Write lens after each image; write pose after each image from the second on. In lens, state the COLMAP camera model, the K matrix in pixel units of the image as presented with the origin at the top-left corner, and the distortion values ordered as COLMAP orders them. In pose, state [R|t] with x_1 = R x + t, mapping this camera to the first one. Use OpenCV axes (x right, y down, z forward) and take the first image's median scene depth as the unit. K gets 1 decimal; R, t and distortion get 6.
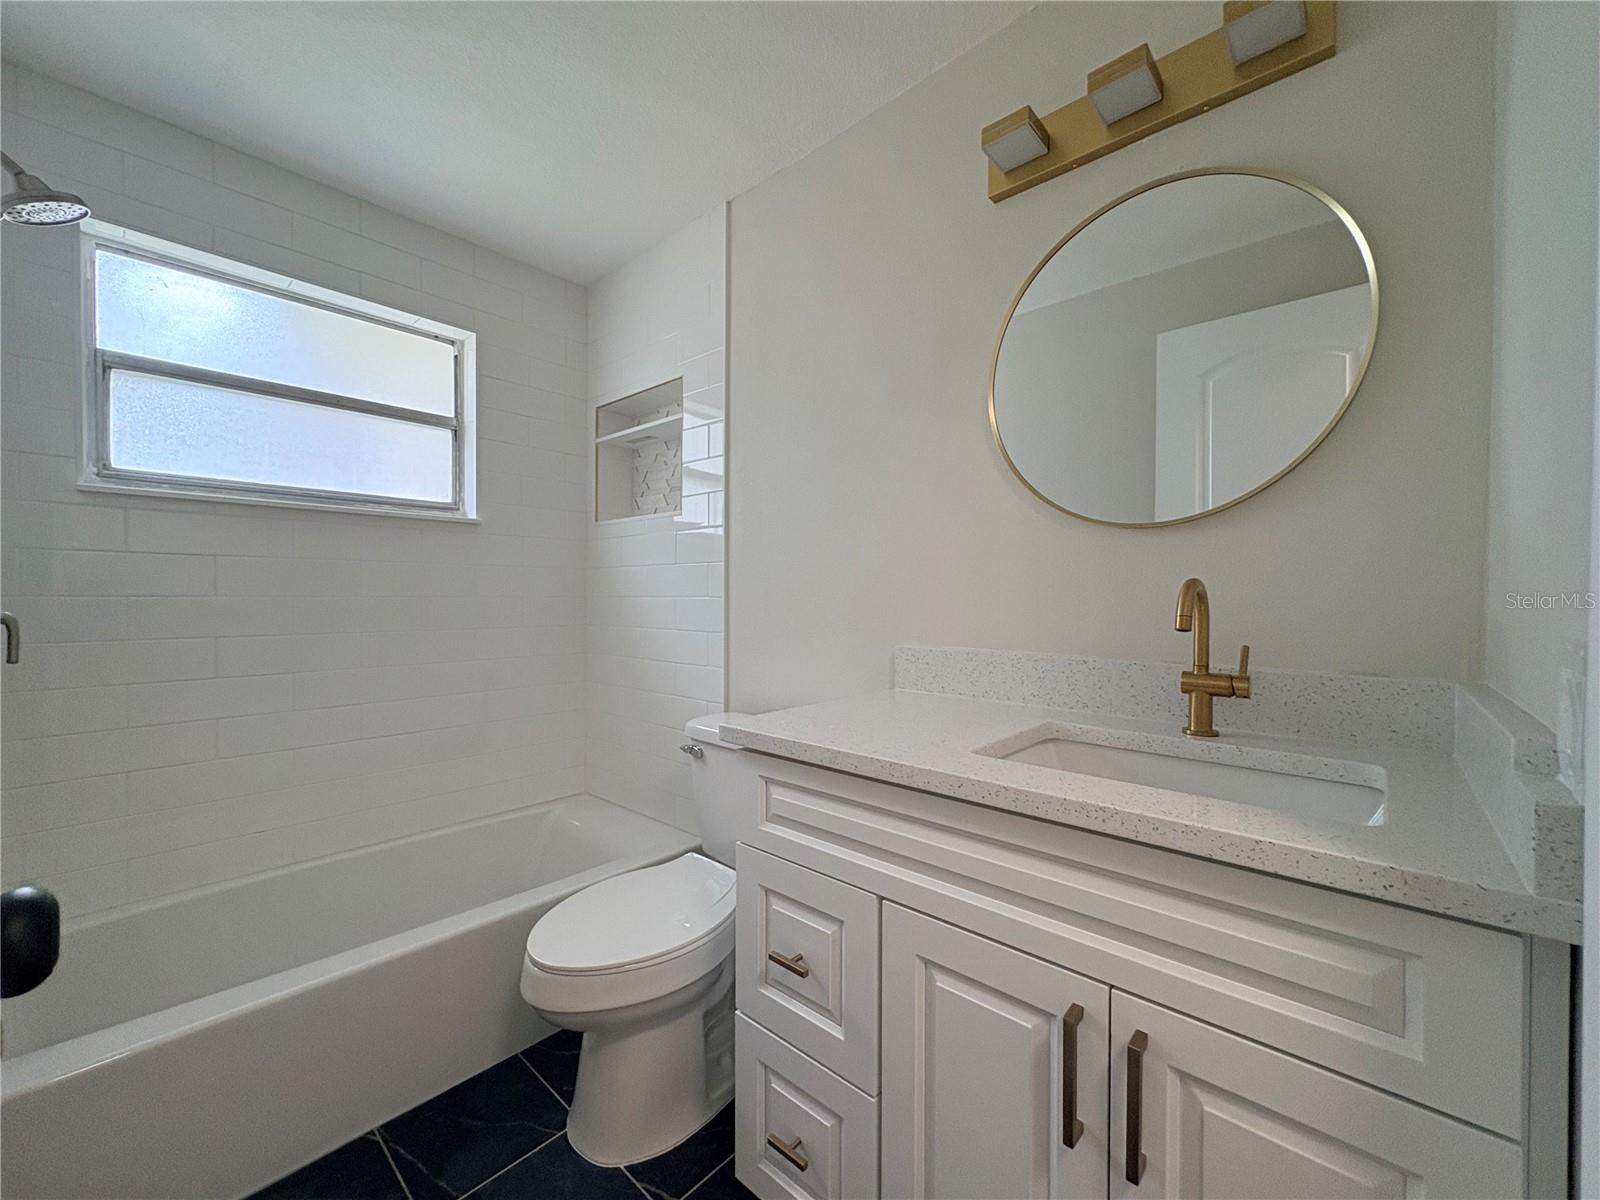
lens RADIAL K [[639.8, 0, 798.3], [0, 639.8, 600.5], [0, 0, 1]] dist [0.001695, -0.000313]
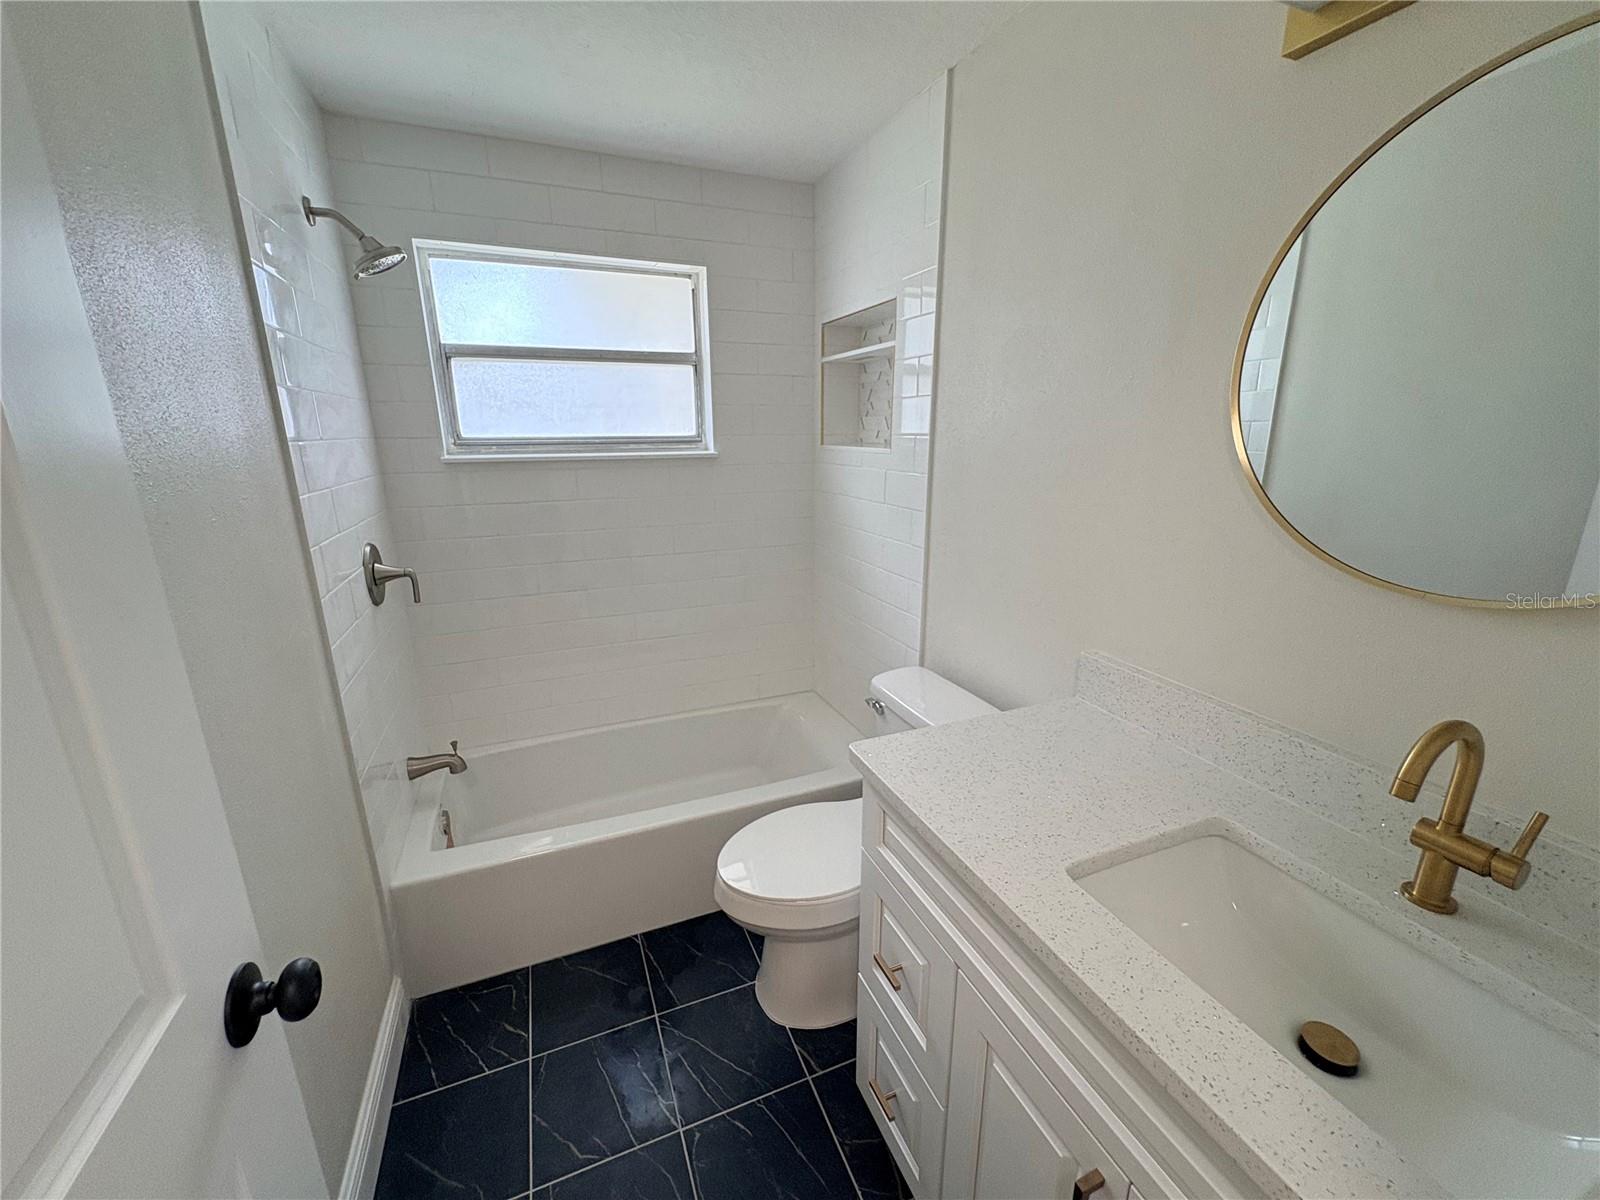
lens RADIAL K [[639.8, 0, 798.3], [0, 639.8, 600.5], [0, 0, 1]] dist [0.001695, -0.000313]
pose [[0.901762, 0.104391, -0.419437, 0.114853], [0.006074, 0.967241, 0.253788, -0.160380], [0.432189, -0.231404, 0.871587, 0.048294]]
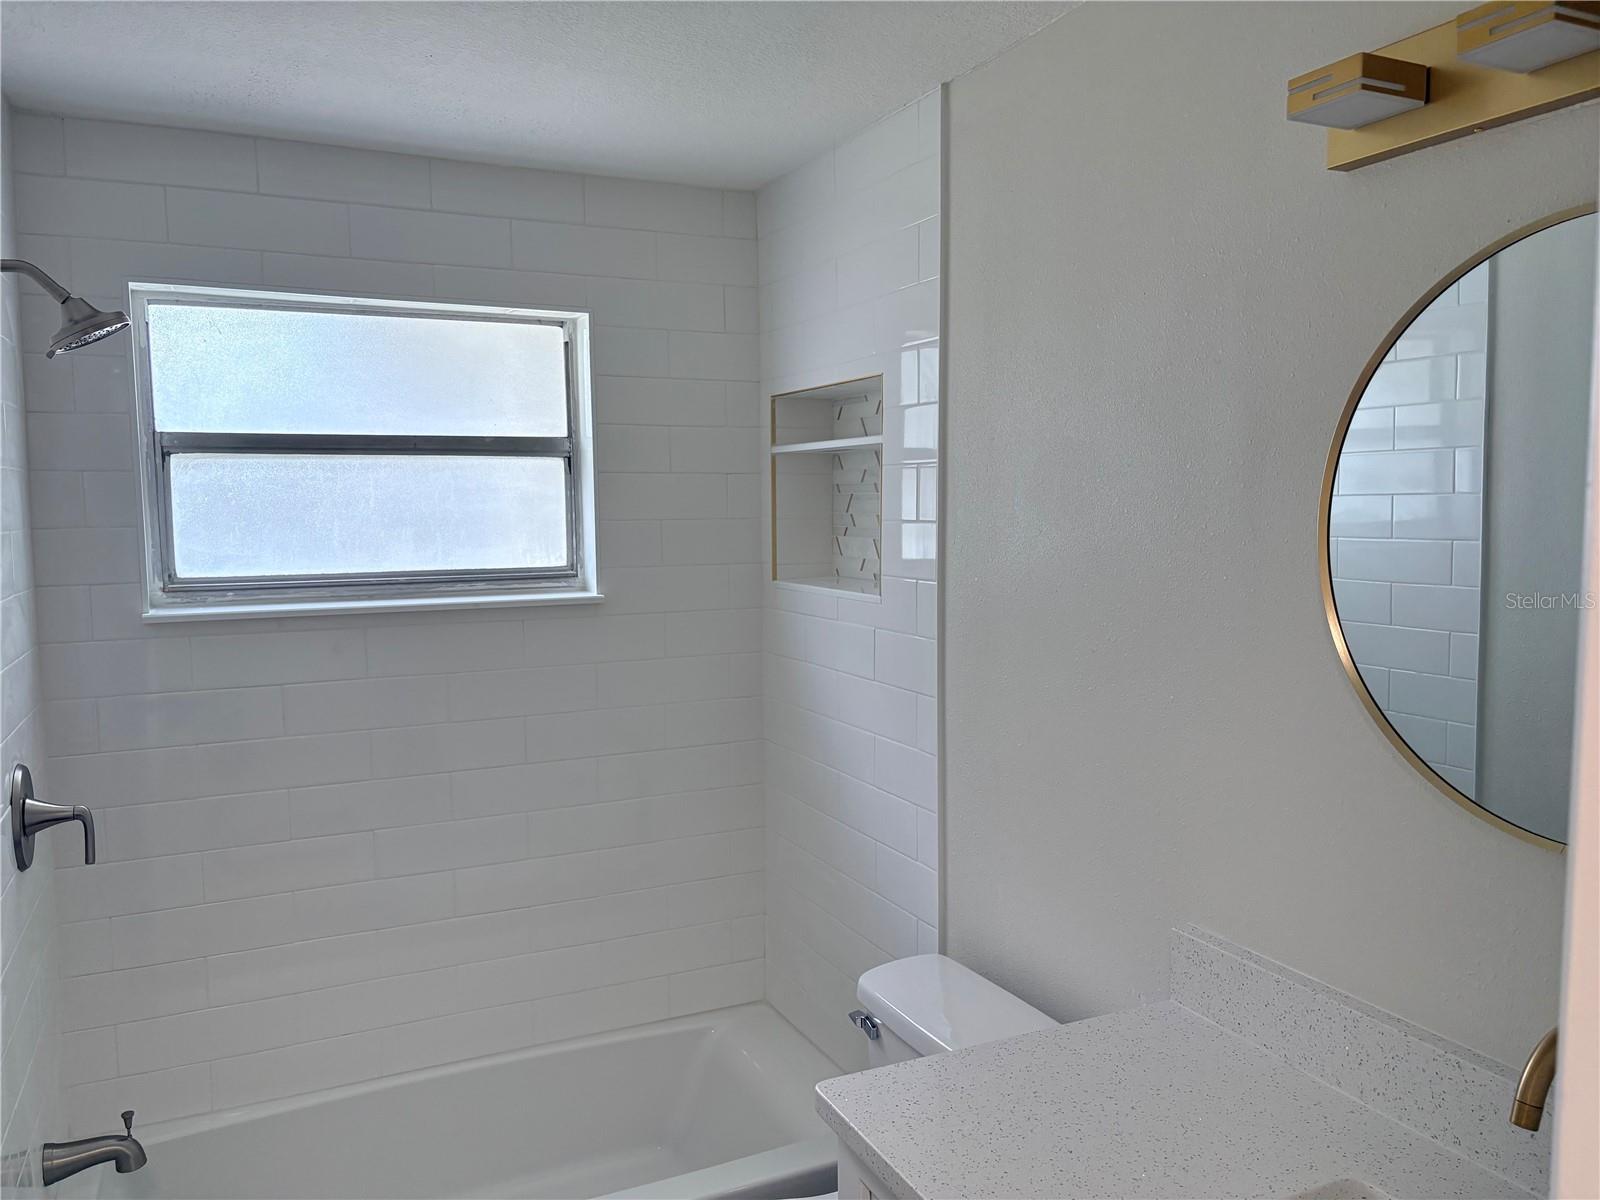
lens RADIAL K [[1221.1, 0, 800.0], [0, 1221.1, 600.0], [0, 0, 1]] dist [0.045147, -0.039455]
pose [[0.922797, 0.021971, -0.384660, 0.185707], [0.009226, 0.996827, 0.079068, -0.223064], [0.385176, -0.076513, 0.919666, -0.092903]]
